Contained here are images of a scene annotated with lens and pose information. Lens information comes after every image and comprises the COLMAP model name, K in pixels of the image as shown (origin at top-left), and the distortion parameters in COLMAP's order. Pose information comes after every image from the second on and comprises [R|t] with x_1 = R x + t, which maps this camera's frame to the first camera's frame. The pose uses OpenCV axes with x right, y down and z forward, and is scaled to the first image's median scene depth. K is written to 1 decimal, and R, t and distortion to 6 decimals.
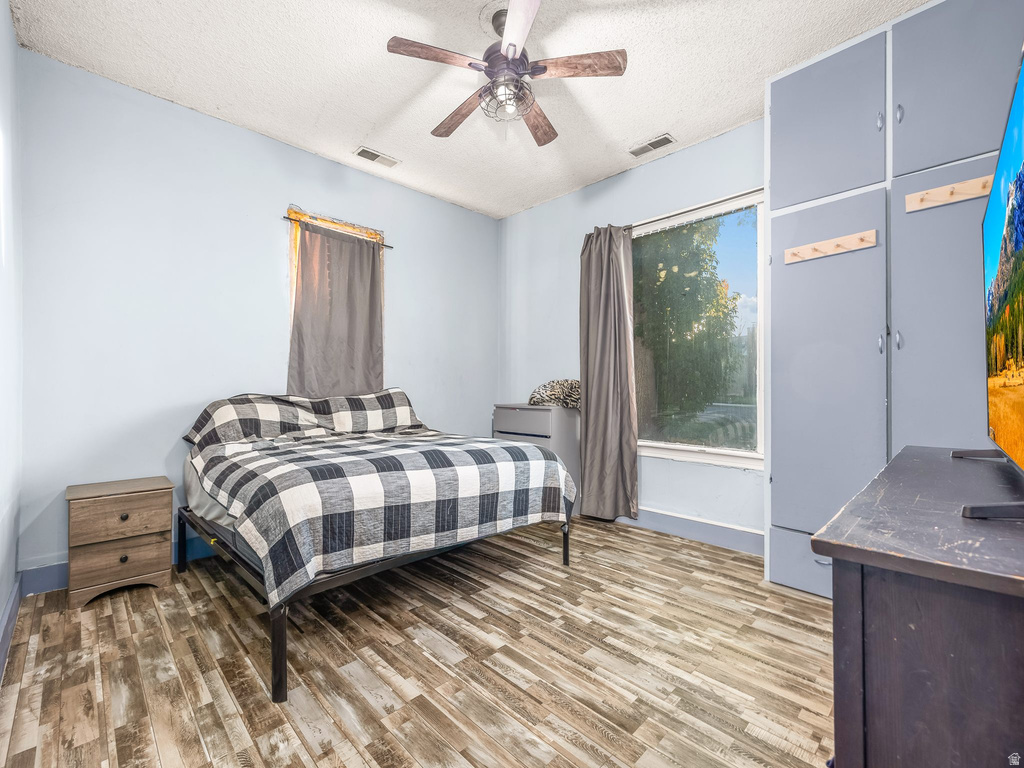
lens RADIAL K [[426.6, 0, 505.5], [0, 426.6, 389.1], [0, 0, 1]] dist [-0.002600, -0.000471]
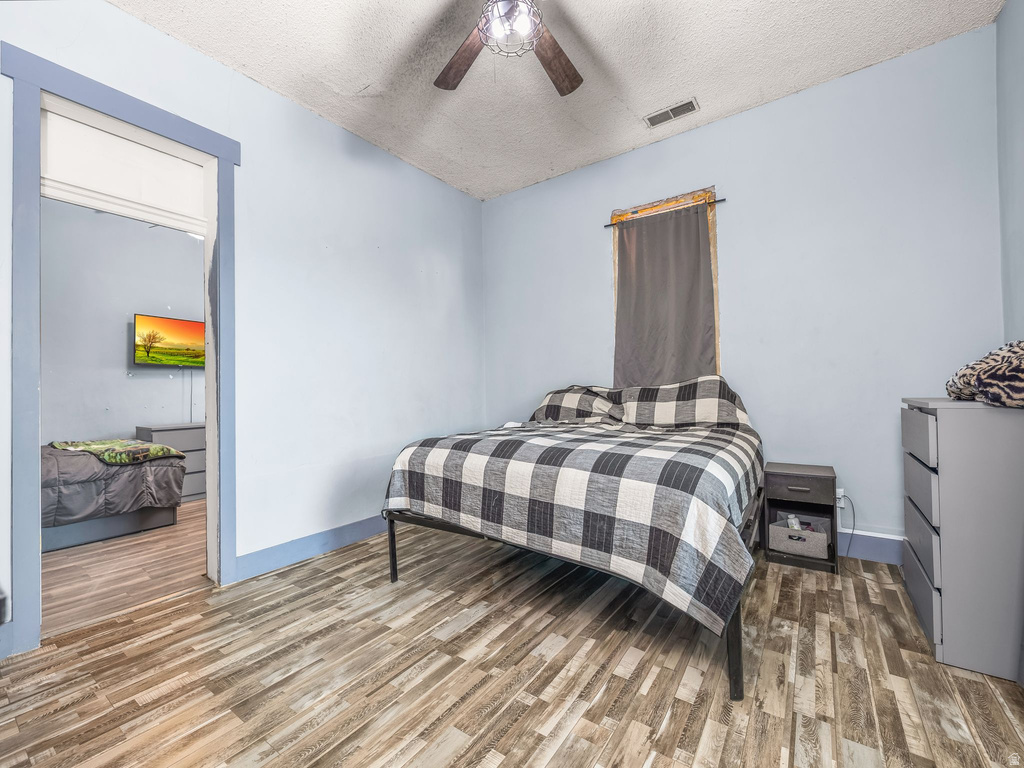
lens RADIAL K [[426.6, 0, 508.9], [0, 426.6, 385.1], [0, 0, 1]] dist [-0.002600, -0.000471]
pose [[0.198395, -0.017116, -0.979973, 0.823784], [0.022742, 0.999659, -0.012856, 0.031766], [0.979858, -0.019736, 0.198716, 0.838813]]
